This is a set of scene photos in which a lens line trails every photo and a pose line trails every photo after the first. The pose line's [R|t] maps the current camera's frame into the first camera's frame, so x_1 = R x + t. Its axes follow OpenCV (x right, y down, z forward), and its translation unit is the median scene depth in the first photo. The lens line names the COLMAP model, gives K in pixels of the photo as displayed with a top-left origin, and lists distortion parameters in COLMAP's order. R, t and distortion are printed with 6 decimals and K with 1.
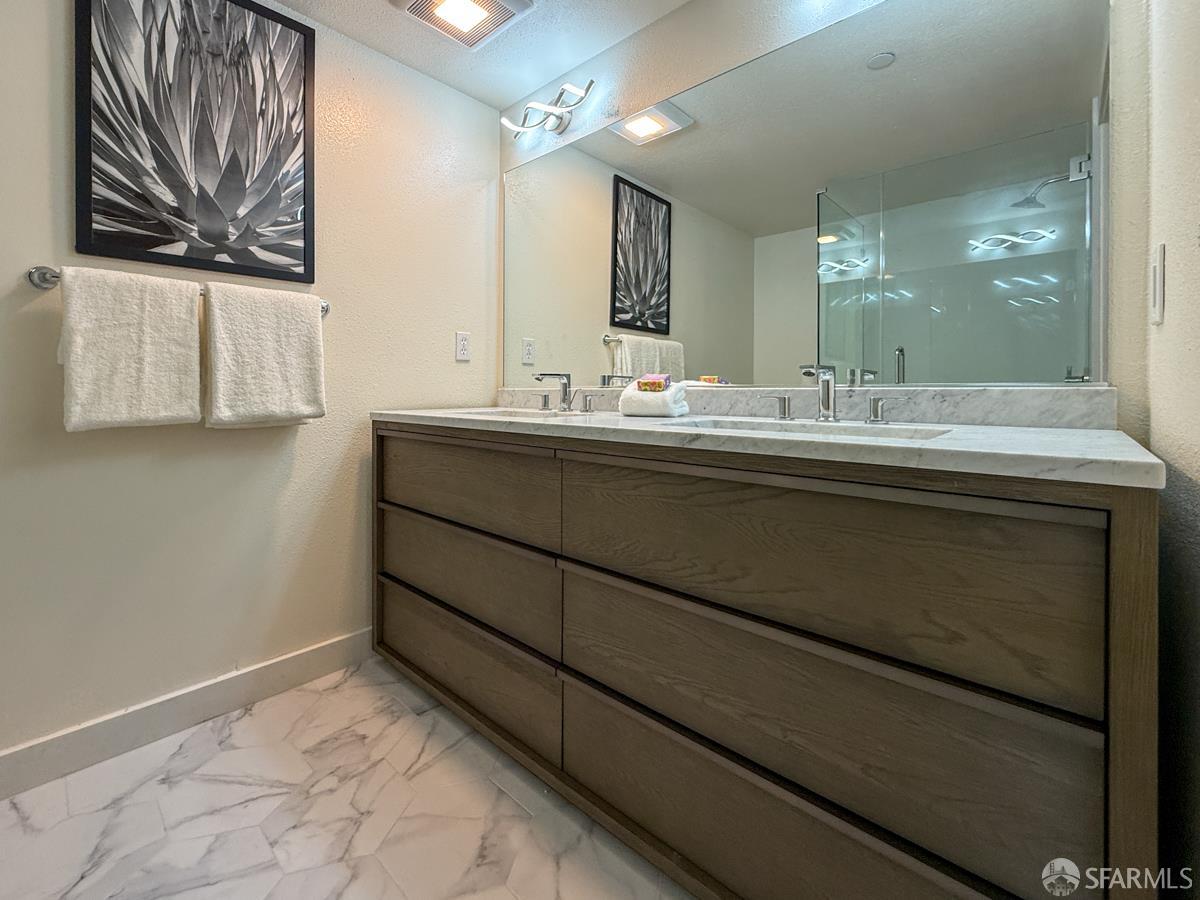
lens RADIAL K [[492.6, 0, 598.3], [0, 492.6, 450.0], [0, 0, 1]] dist [-0.011808, -0.001028]
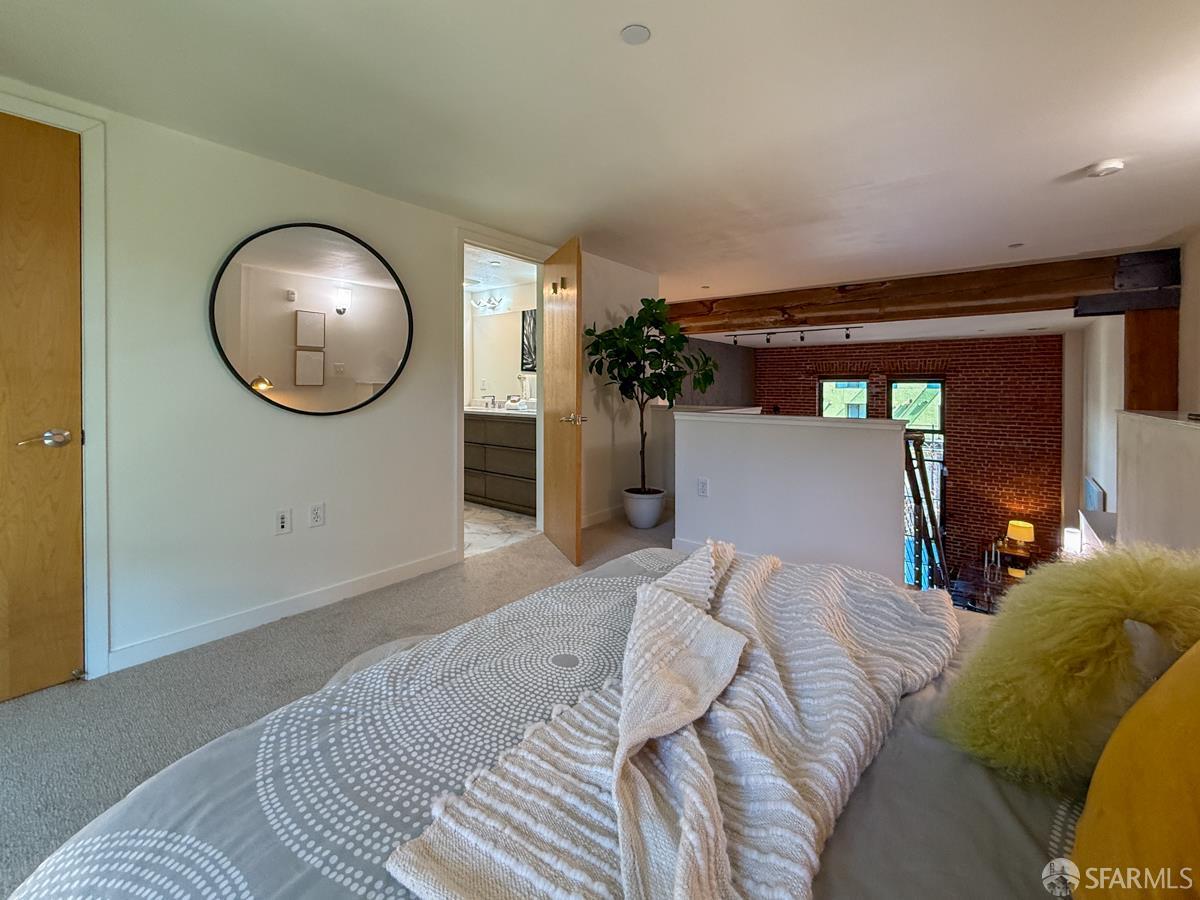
lens RADIAL K [[492.6, 0, 603.7], [0, 492.6, 446.8], [0, 0, 1]] dist [-0.011808, -0.001028]
pose [[0.998165, 0.003061, 0.060479, 0.269823], [-0.002872, 0.999991, -0.003224, 0.105215], [-0.060488, 0.003044, 0.998164, -1.295968]]
